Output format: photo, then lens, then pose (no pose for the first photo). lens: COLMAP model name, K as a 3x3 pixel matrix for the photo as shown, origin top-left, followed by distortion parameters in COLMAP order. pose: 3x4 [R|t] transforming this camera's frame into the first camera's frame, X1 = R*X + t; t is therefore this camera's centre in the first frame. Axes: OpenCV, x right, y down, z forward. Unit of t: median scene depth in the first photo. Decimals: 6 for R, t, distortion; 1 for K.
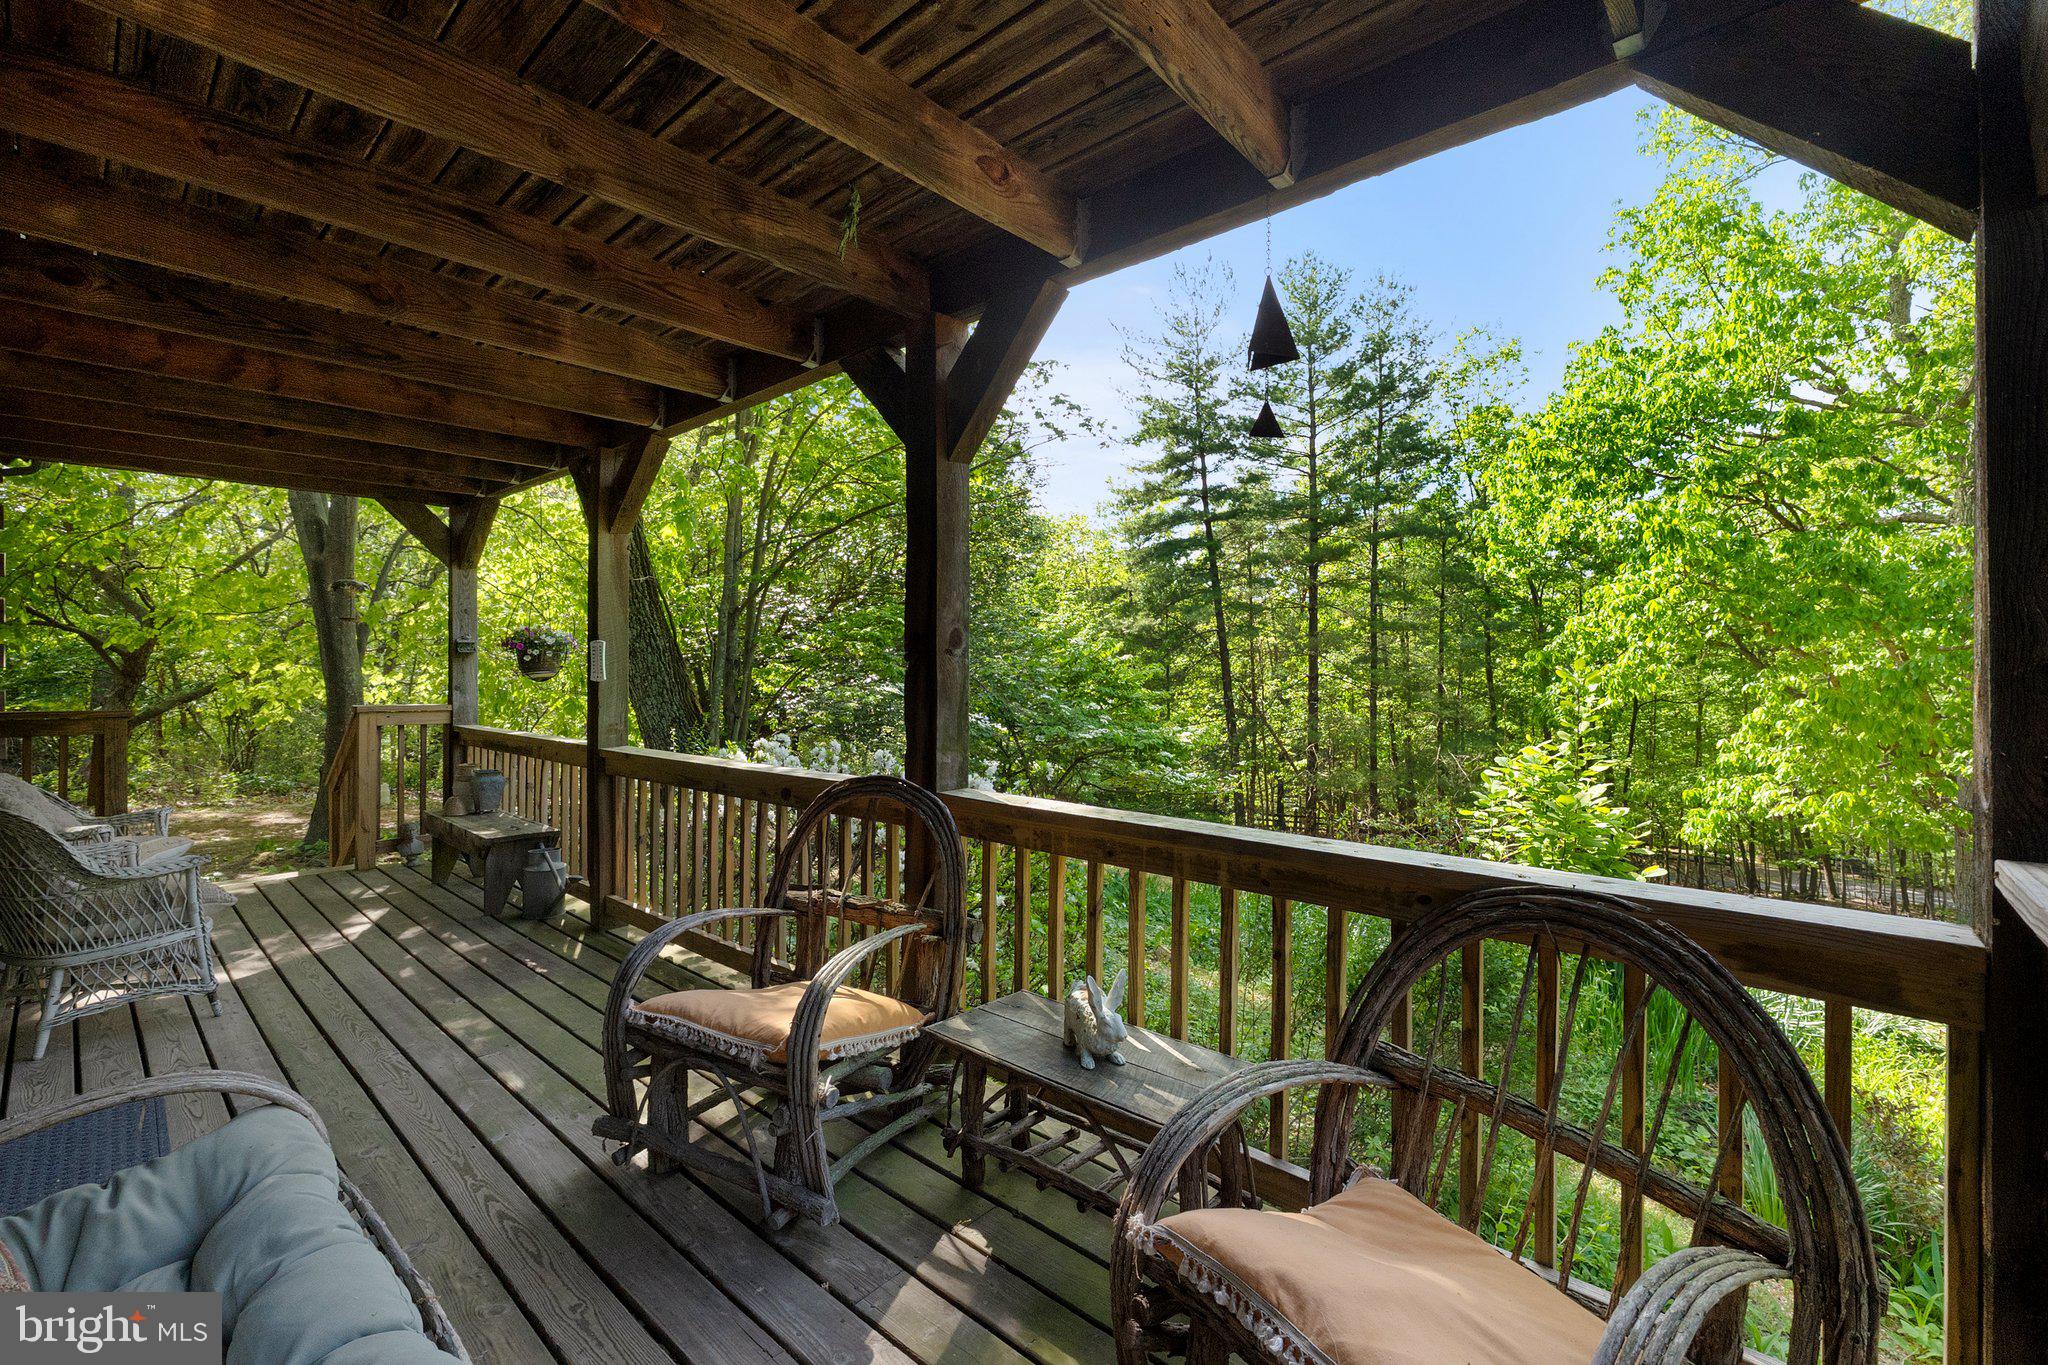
lens RADIAL K [[882.5, 0, 1011.8], [0, 882.5, 668.5], [0, 0, 1]] dist [-0.009792, 0.000046]
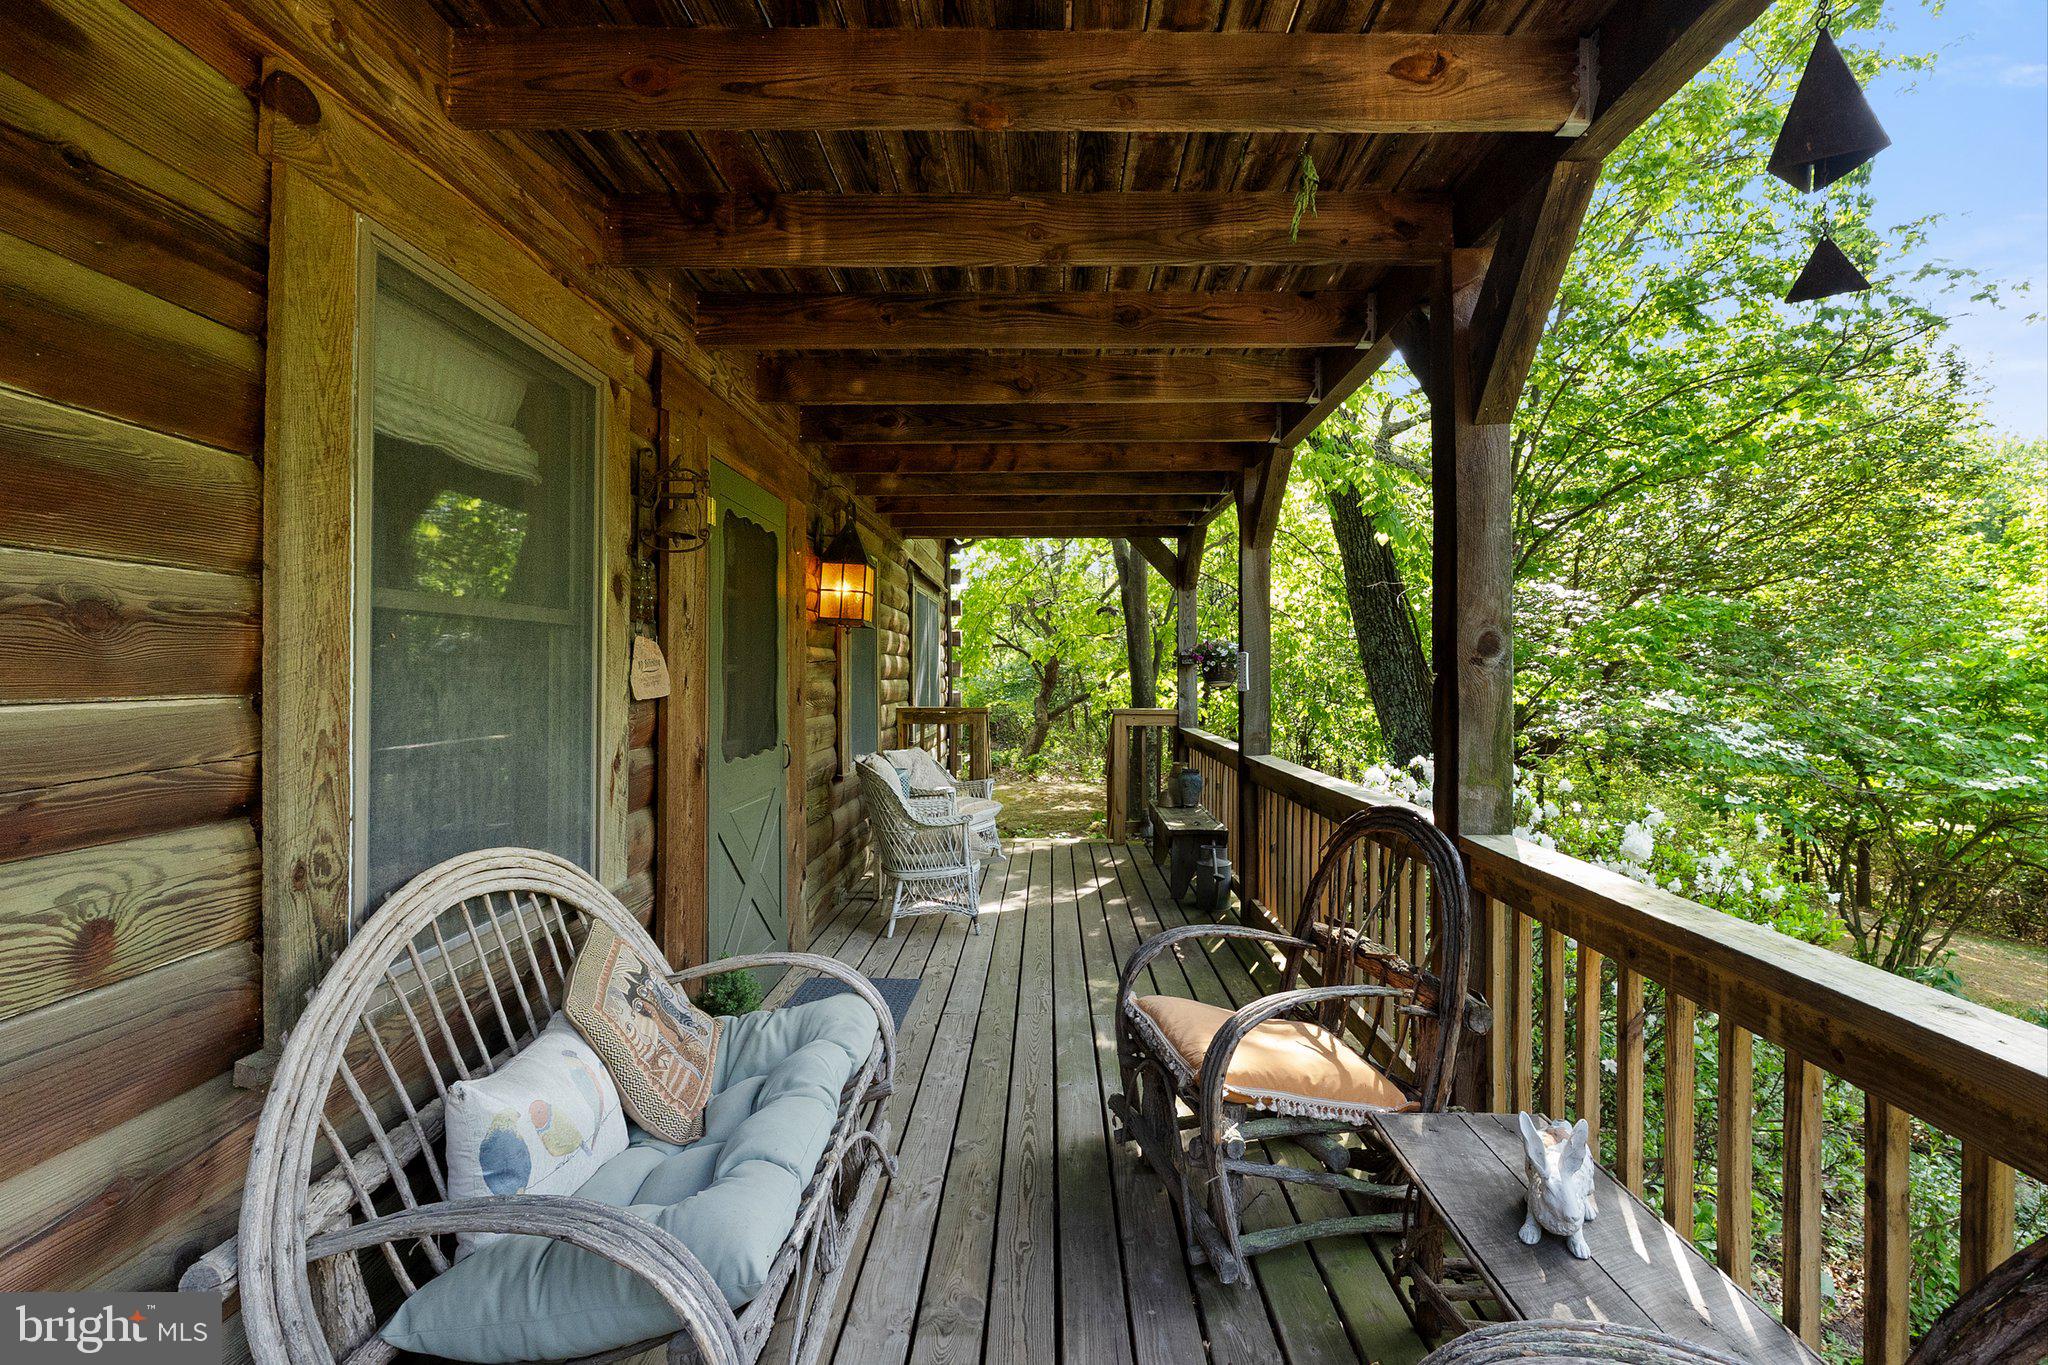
lens RADIAL K [[894.8, 0, 977.9], [0, 894.8, 652.1], [0, 0, 1]] dist [-0.011208, -0.000347]
pose [[0.661369, -0.022334, -0.749728, 0.164226], [0.001691, 0.999598, -0.028285, -0.003414], [0.750059, 0.017439, 0.661141, 0.085220]]
